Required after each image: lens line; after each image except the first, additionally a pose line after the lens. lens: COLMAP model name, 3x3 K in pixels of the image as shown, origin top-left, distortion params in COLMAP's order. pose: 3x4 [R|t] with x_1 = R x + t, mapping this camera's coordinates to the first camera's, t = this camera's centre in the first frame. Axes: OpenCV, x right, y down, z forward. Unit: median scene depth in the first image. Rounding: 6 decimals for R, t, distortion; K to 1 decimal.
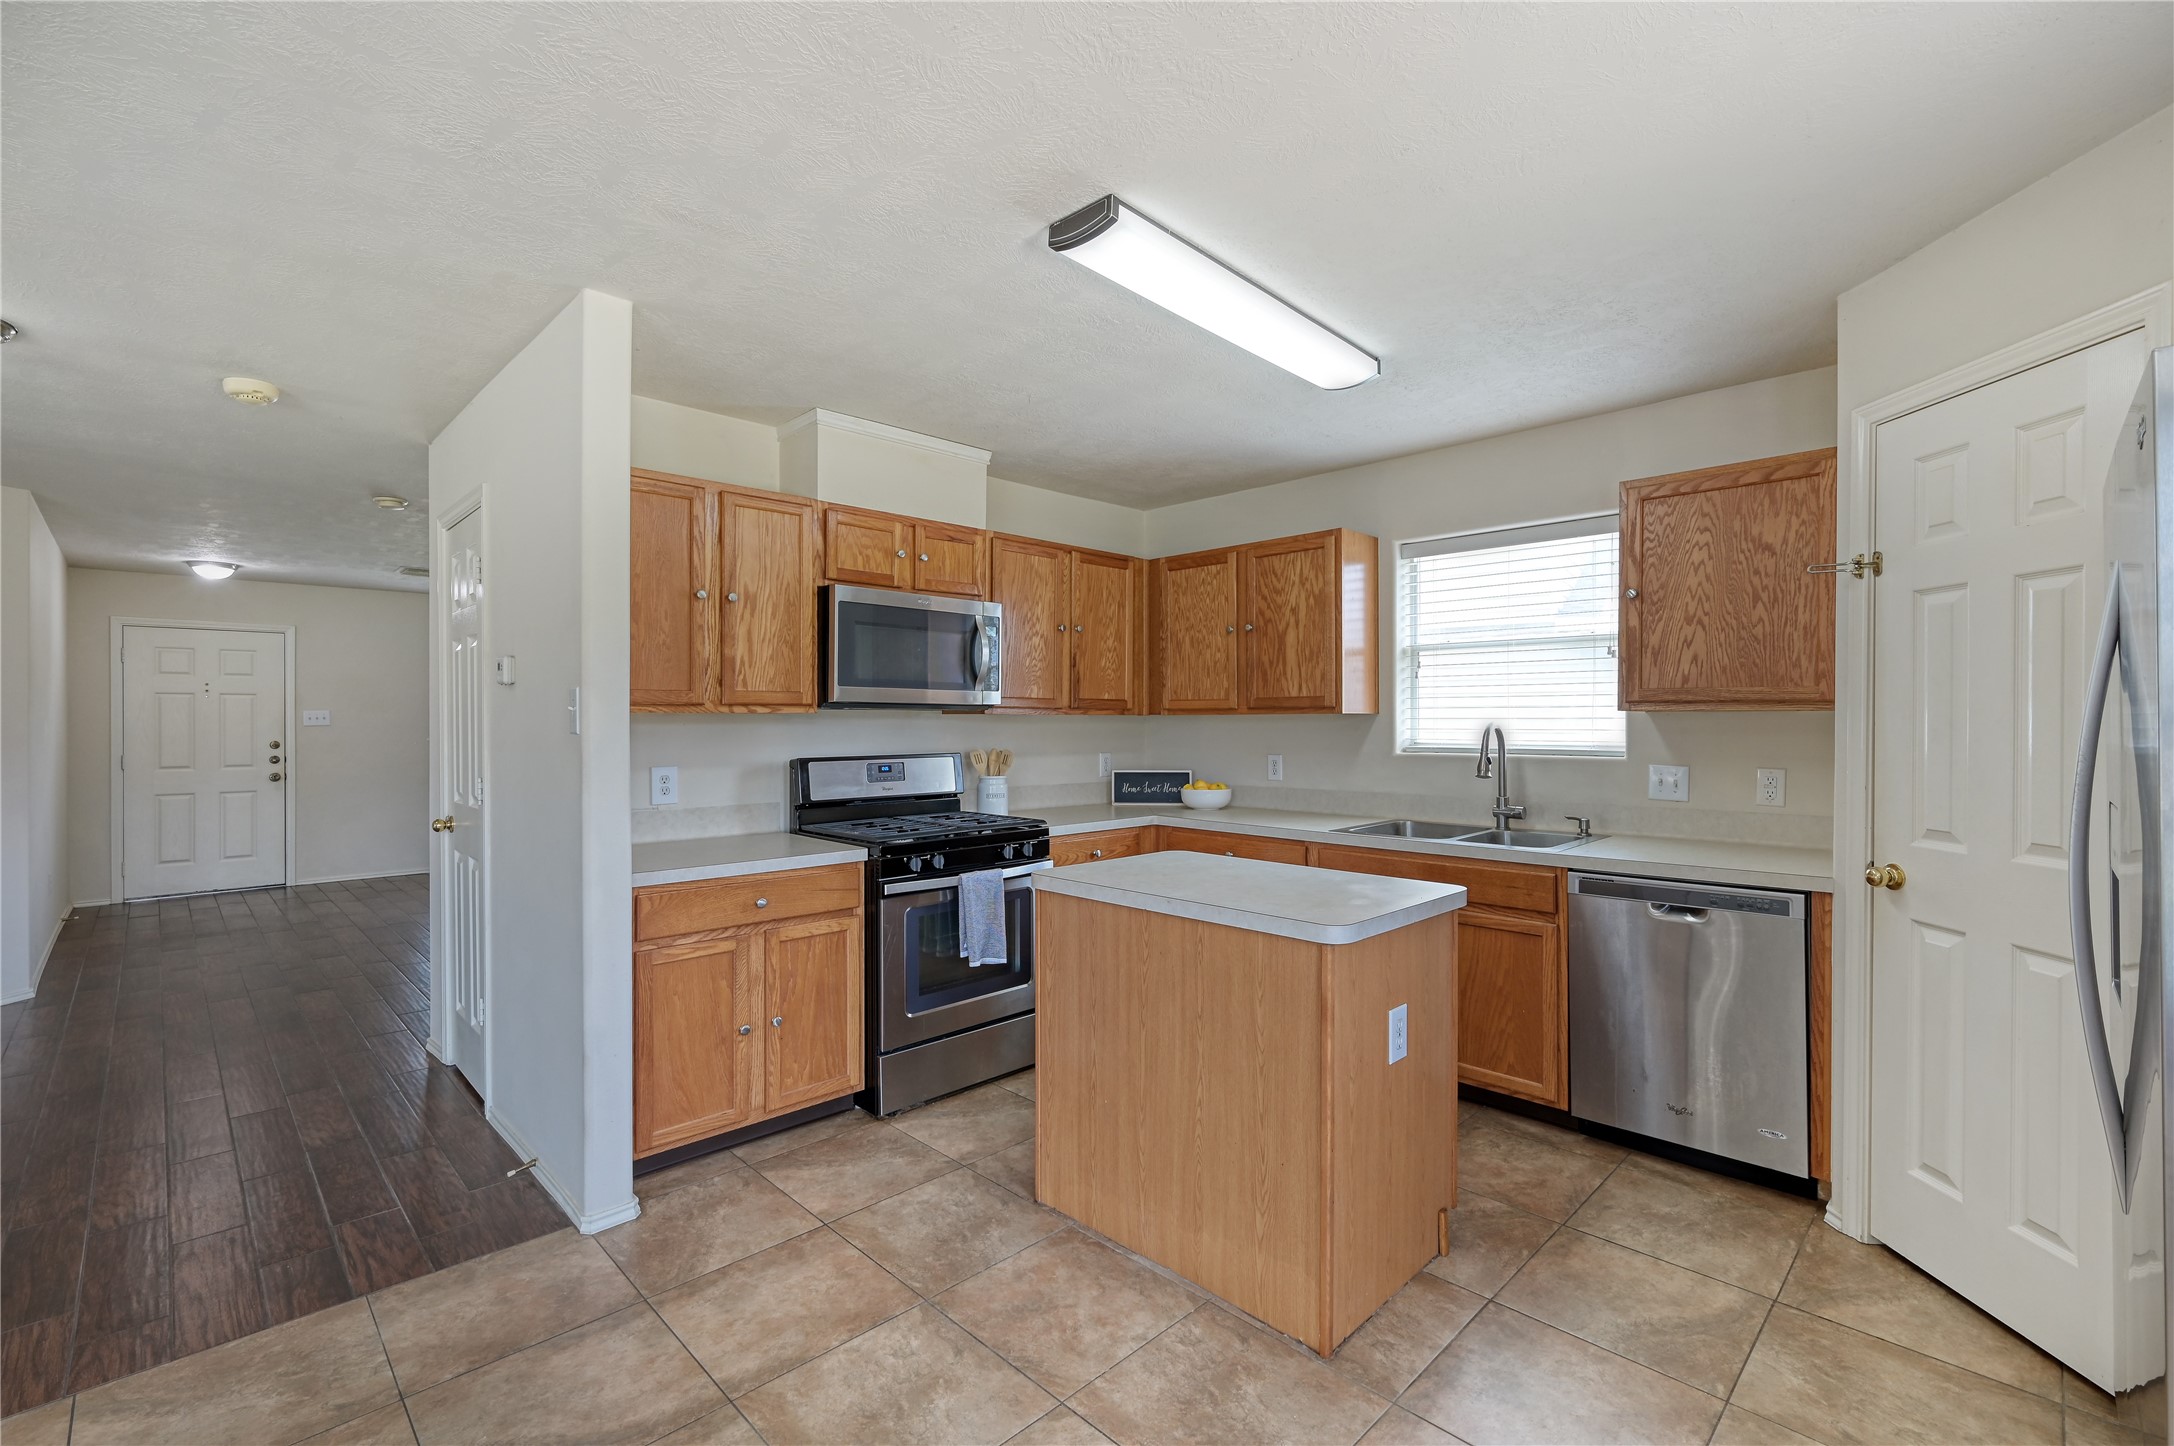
lens RADIAL K [[948.3, 0, 1081.6], [0, 948.3, 723.0], [0, 0, 1]] dist [-0.004186, 0.002413]
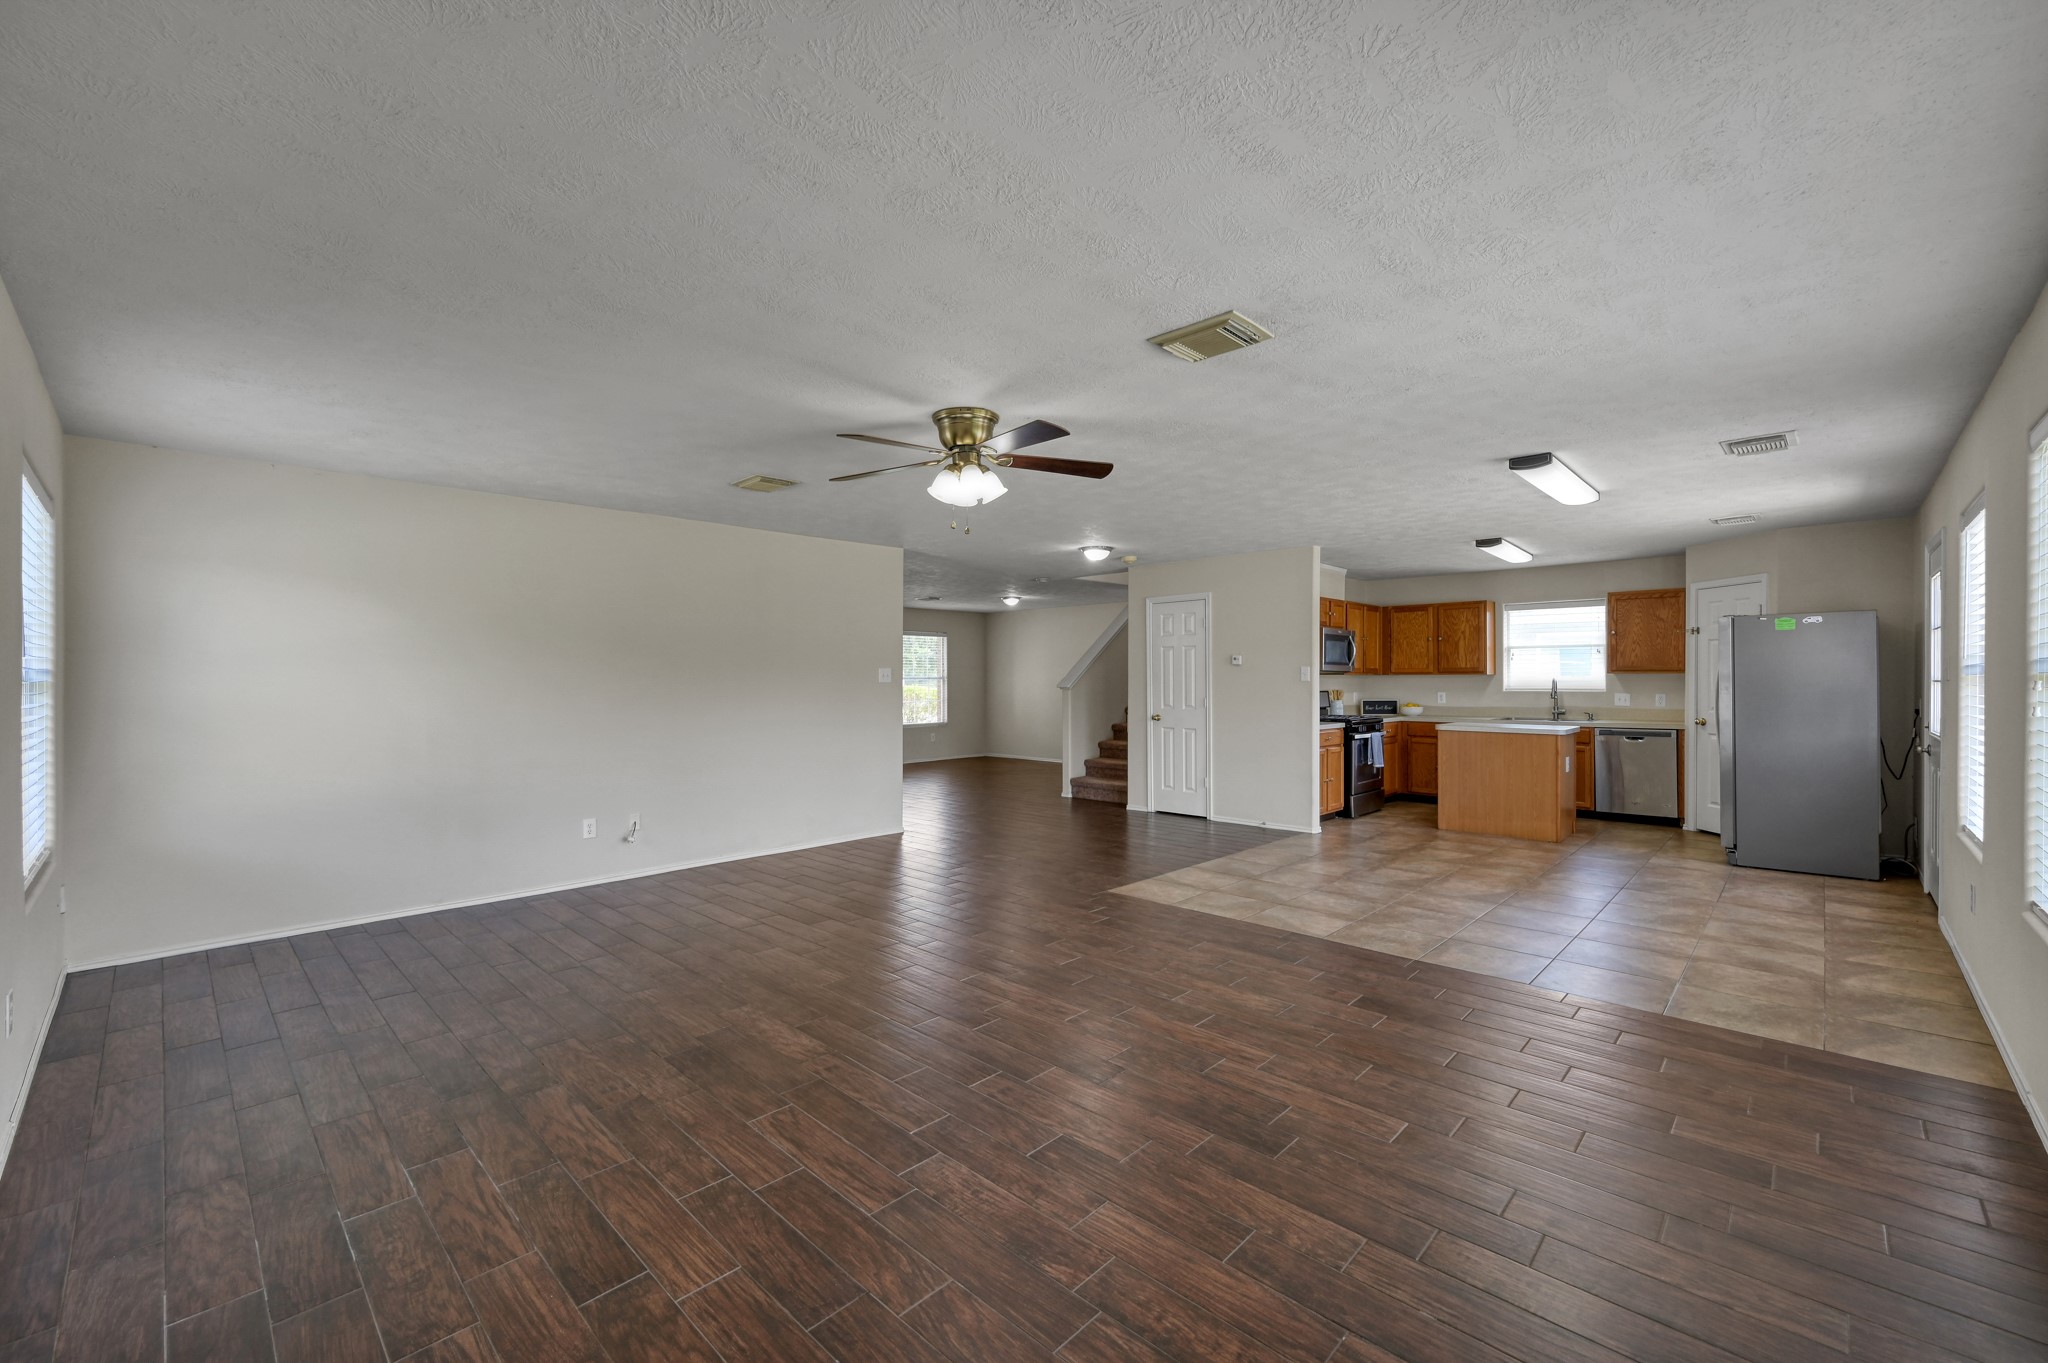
lens RADIAL K [[835.3, 0, 1010.9], [0, 835.3, 682.7], [0, 0, 1]] dist [-0.009101, 0.000454]
pose [[0.999870, -0.001320, 0.016087, -1.175223], [0.001296, 0.999998, 0.001516, 0.007909], [-0.016089, -0.001495, 0.999869, -1.361251]]
